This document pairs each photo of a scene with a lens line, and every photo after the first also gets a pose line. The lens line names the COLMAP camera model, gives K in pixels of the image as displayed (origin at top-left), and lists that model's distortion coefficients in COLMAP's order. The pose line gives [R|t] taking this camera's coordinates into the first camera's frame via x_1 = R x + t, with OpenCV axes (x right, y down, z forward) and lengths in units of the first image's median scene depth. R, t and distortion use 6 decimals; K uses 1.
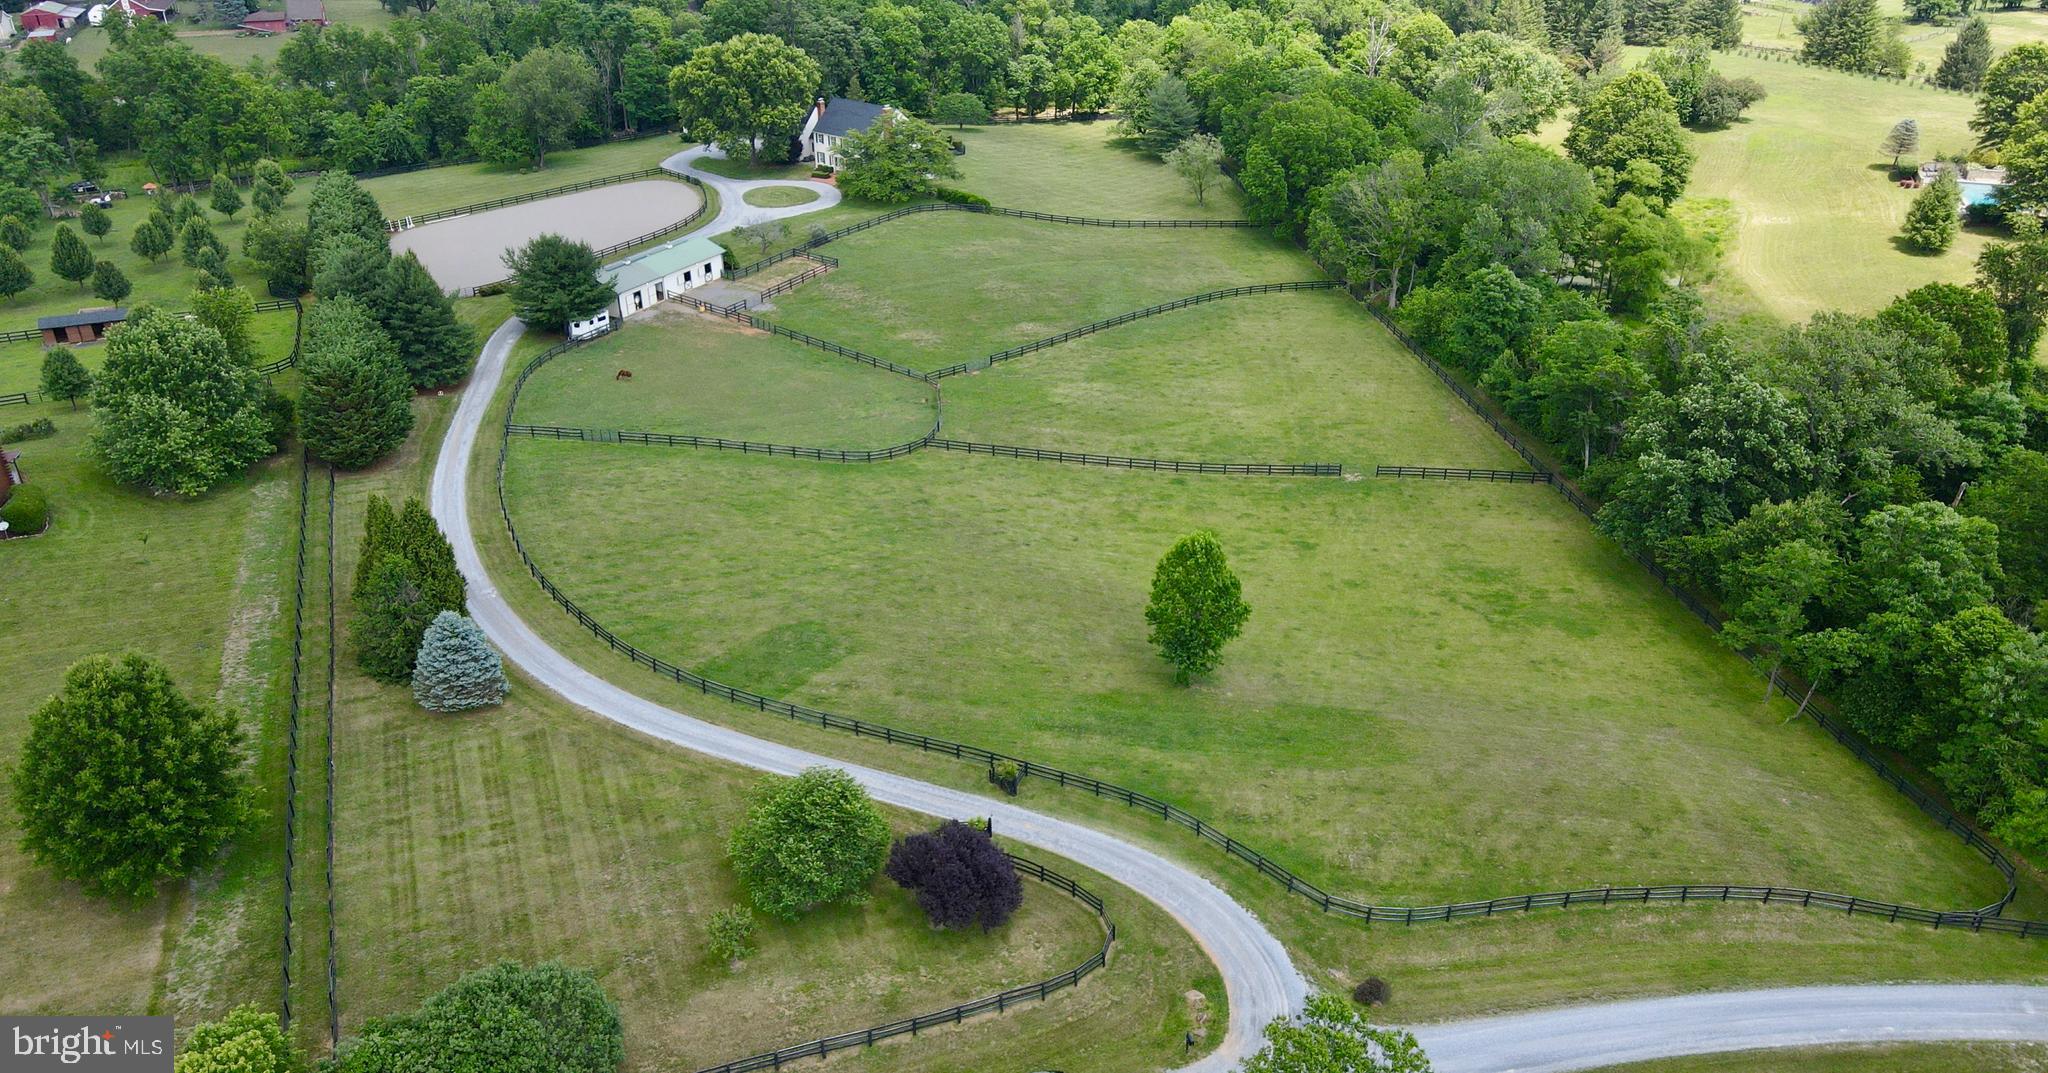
lens RADIAL K [[1400.6, 0, 1039.6], [0, 1400.6, 611.2], [0, 0, 1]] dist [-0.011455, 0.003580]
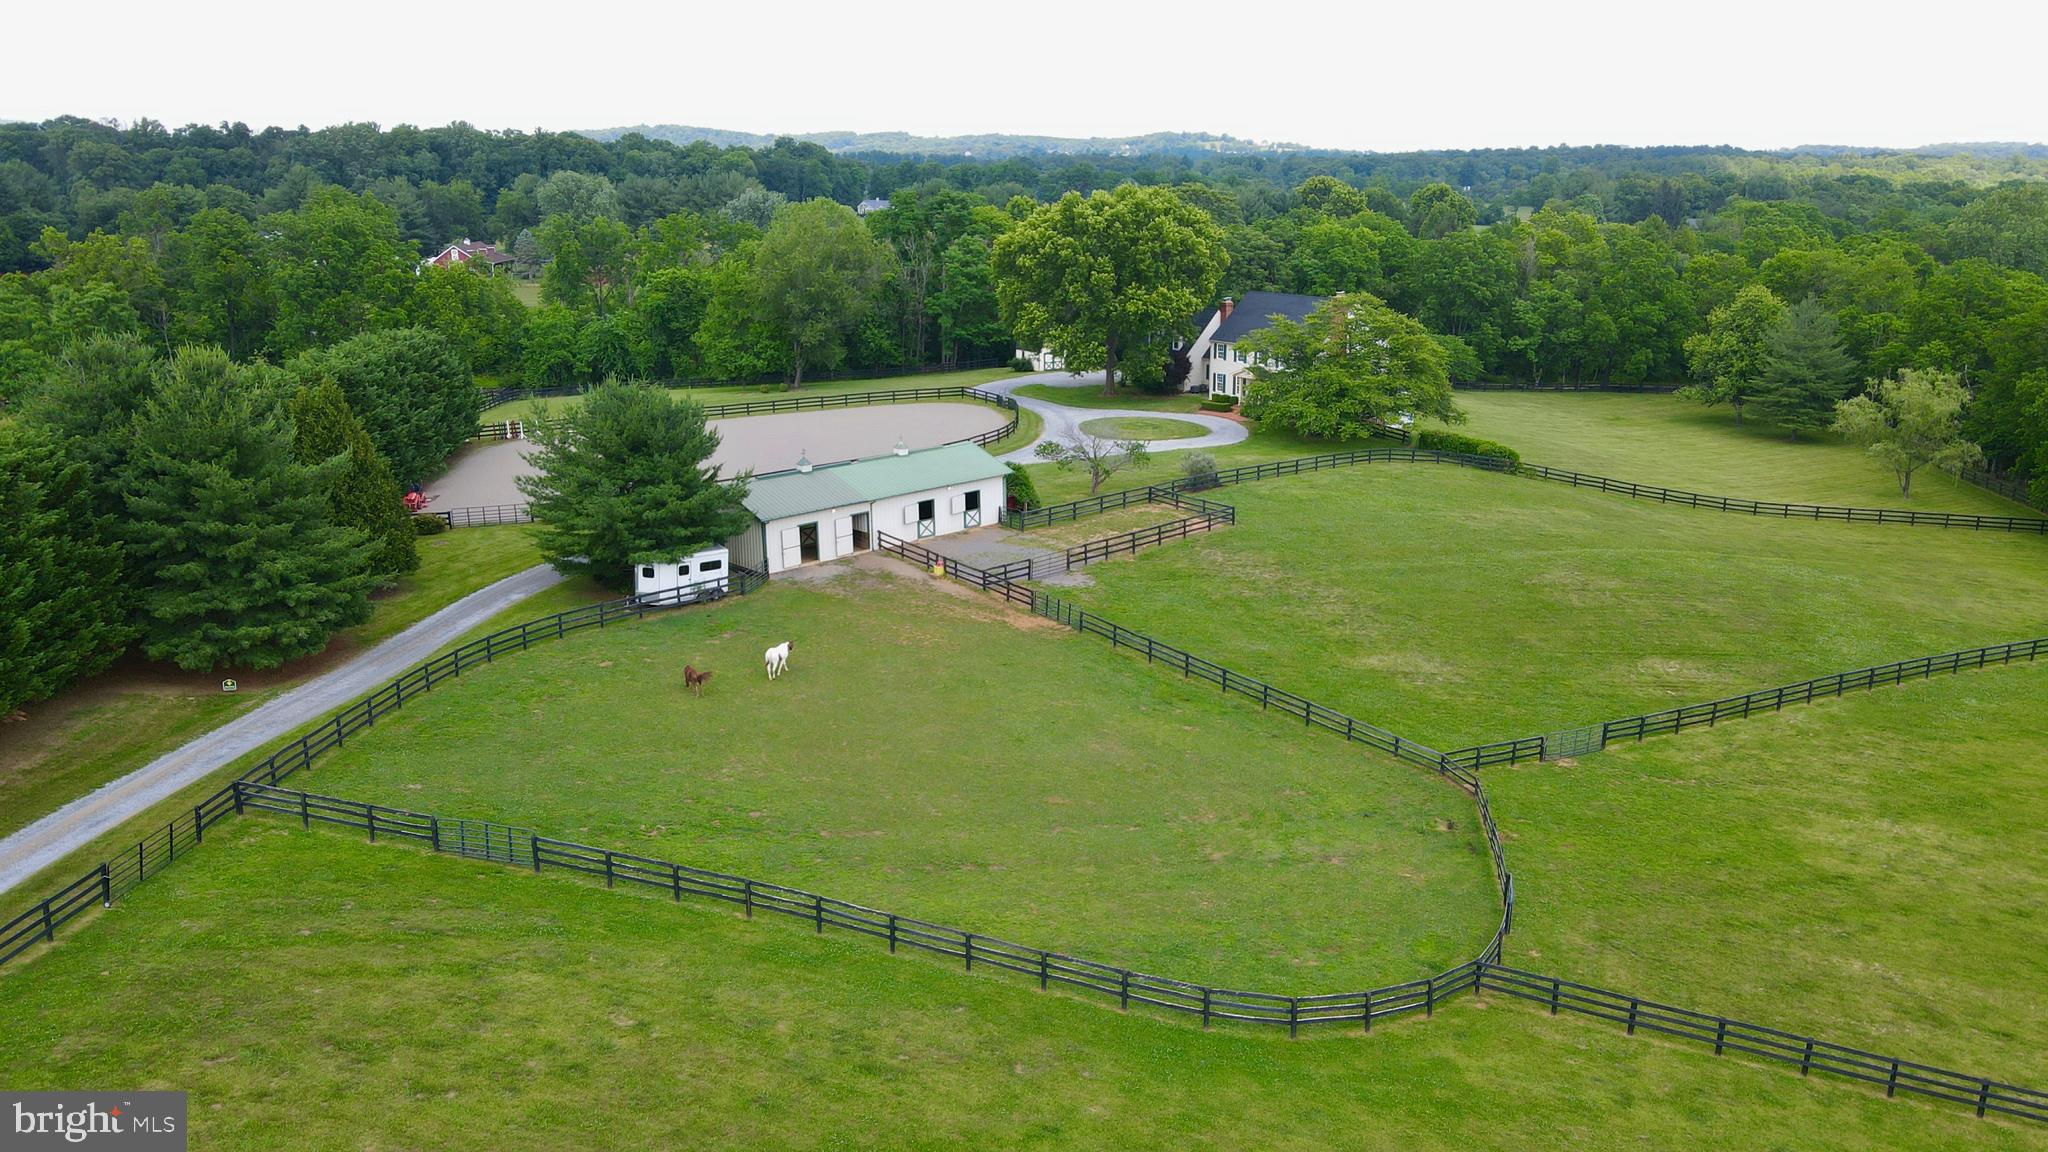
lens RADIAL K [[1523.8, 0, 1026.2], [0, 1523.8, 585.7], [0, 0, 1]] dist [-0.003654, 0.030347]
pose [[0.962617, 0.067572, -0.262301, -0.068935], [-0.135594, 0.958526, -0.250684, -0.076453], [0.234483, 0.276879, 0.931856, 0.466869]]
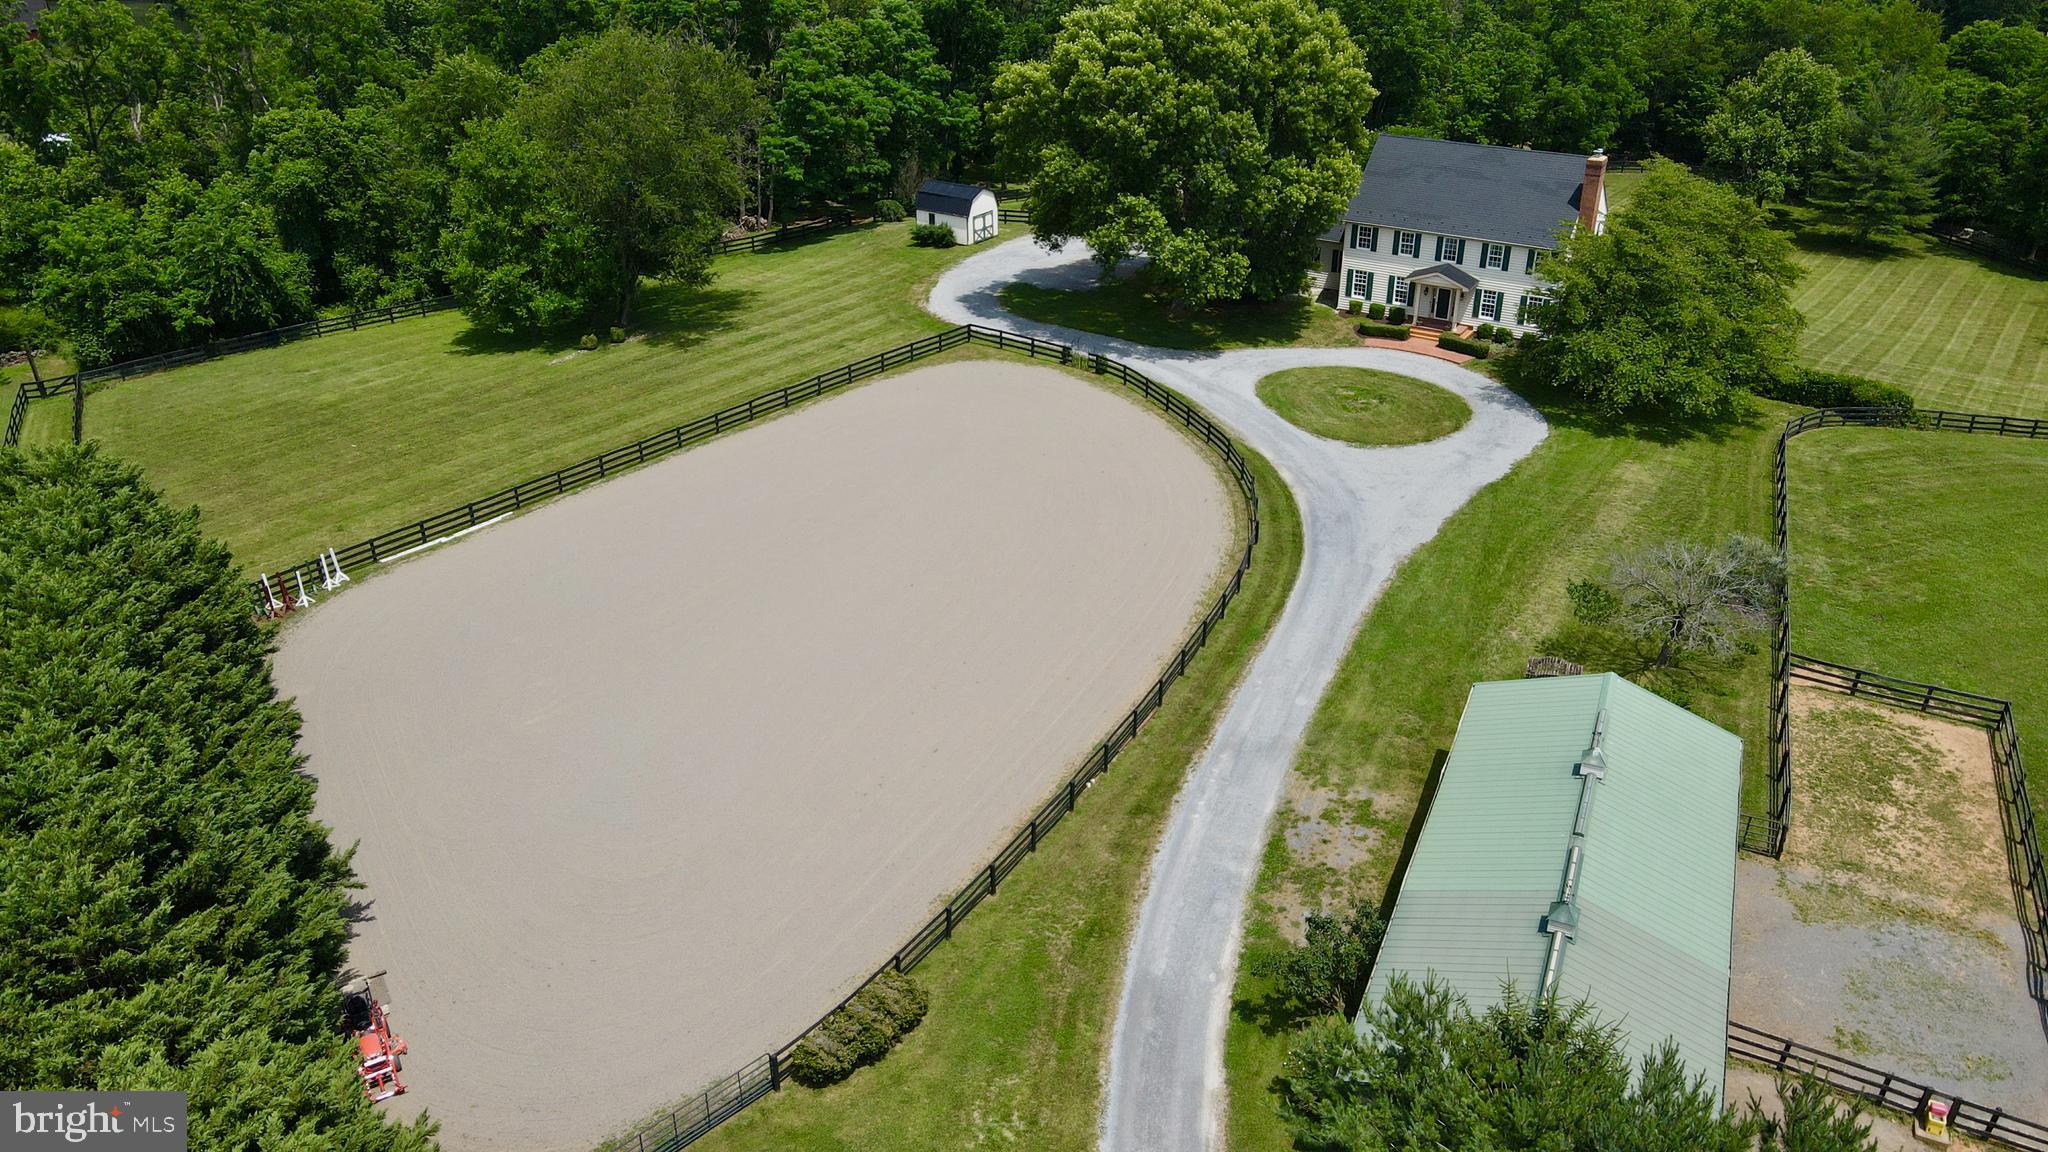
lens RADIAL K [[1523.8, 0, 1024.3], [0, 1523.8, 603.2], [0, 0, 1]] dist [-0.003654, 0.030347]
pose [[0.995337, -0.051962, 0.081270, -0.344848], [0.056680, 0.996771, -0.056871, -0.255046], [-0.078053, 0.061212, 0.995068, 0.692987]]
